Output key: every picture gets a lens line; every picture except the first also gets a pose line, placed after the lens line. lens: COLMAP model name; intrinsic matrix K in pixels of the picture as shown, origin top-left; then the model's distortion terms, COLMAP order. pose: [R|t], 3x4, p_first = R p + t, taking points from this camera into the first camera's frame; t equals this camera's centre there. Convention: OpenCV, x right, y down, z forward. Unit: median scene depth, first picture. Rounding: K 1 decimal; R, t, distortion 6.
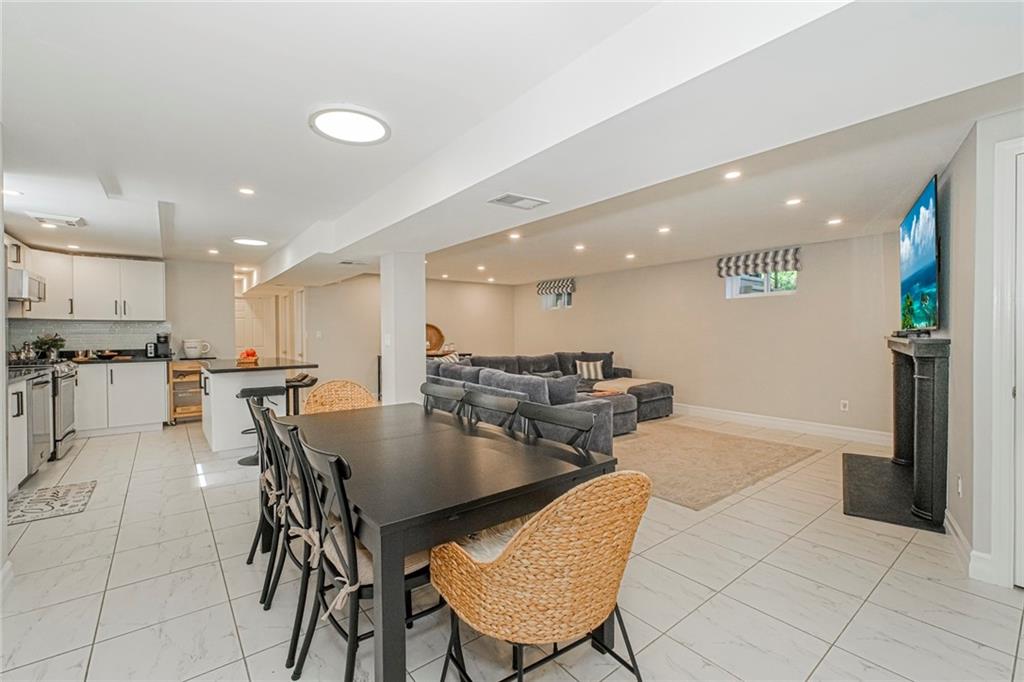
lens RADIAL K [[438.3, 0, 513.5], [0, 438.3, 338.4], [0, 0, 1]] dist [-0.001044, -0.000600]
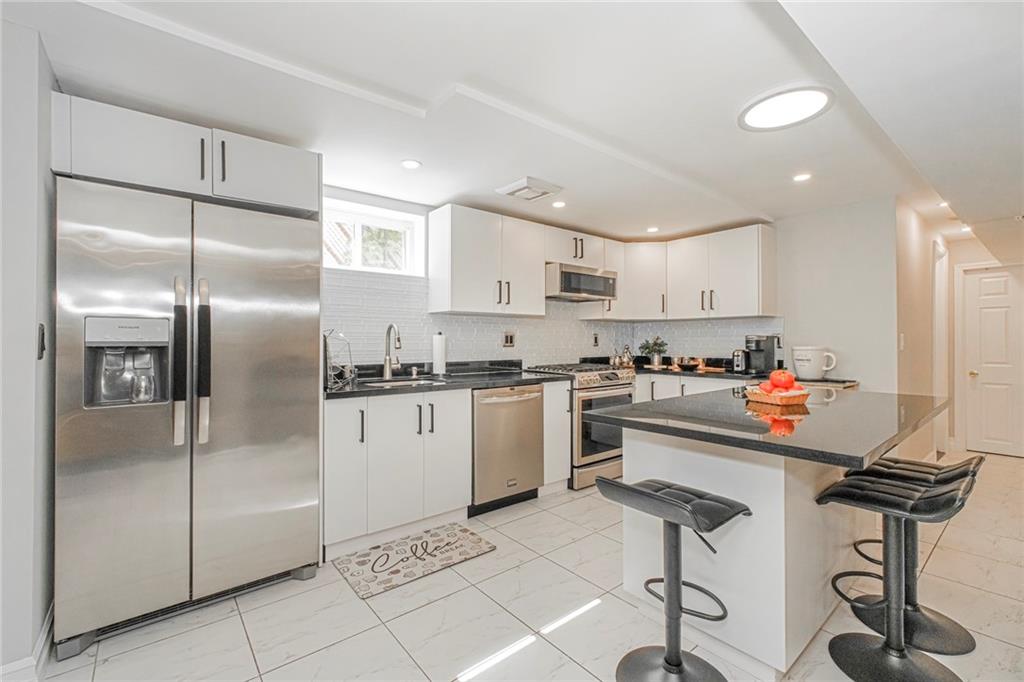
lens RADIAL K [[438.3, 0, 513.8], [0, 438.3, 339.7], [0, 0, 1]] dist [-0.001044, -0.000600]
pose [[0.012810, 0.001586, -0.999917, -0.174519], [-0.014746, 0.999890, 0.001397, -0.001369], [0.999809, 0.014727, 0.012832, 0.664123]]
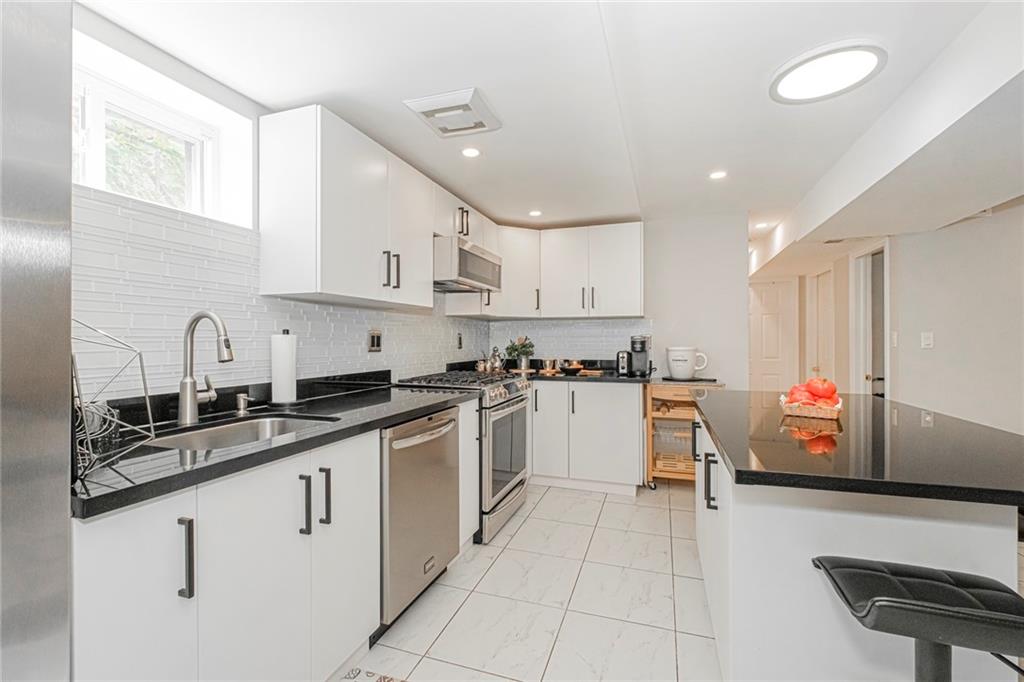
lens RADIAL K [[438.3, 0, 513.5], [0, 438.3, 340.2], [0, 0, 1]] dist [-0.001044, -0.000600]
pose [[0.539184, 0.003720, -0.842179, -0.389683], [-0.012360, 0.999918, -0.003496, -0.001738], [0.842097, 0.012294, 0.539186, 0.536494]]
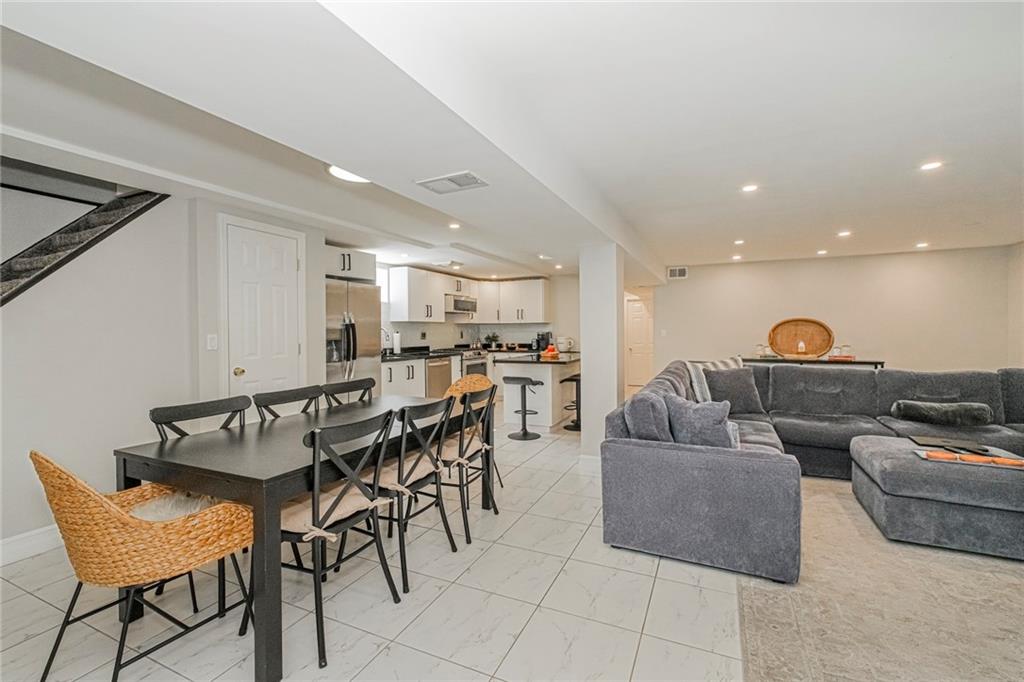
lens RADIAL K [[438.3, 0, 512.6], [0, 438.3, 338.4], [0, 0, 1]] dist [-0.001044, -0.000600]
pose [[0.447502, 0.013406, -0.894183, 0.376468], [-0.008304, 0.999907, 0.010836, -0.006640], [0.894245, 0.002576, 0.447571, 0.329714]]
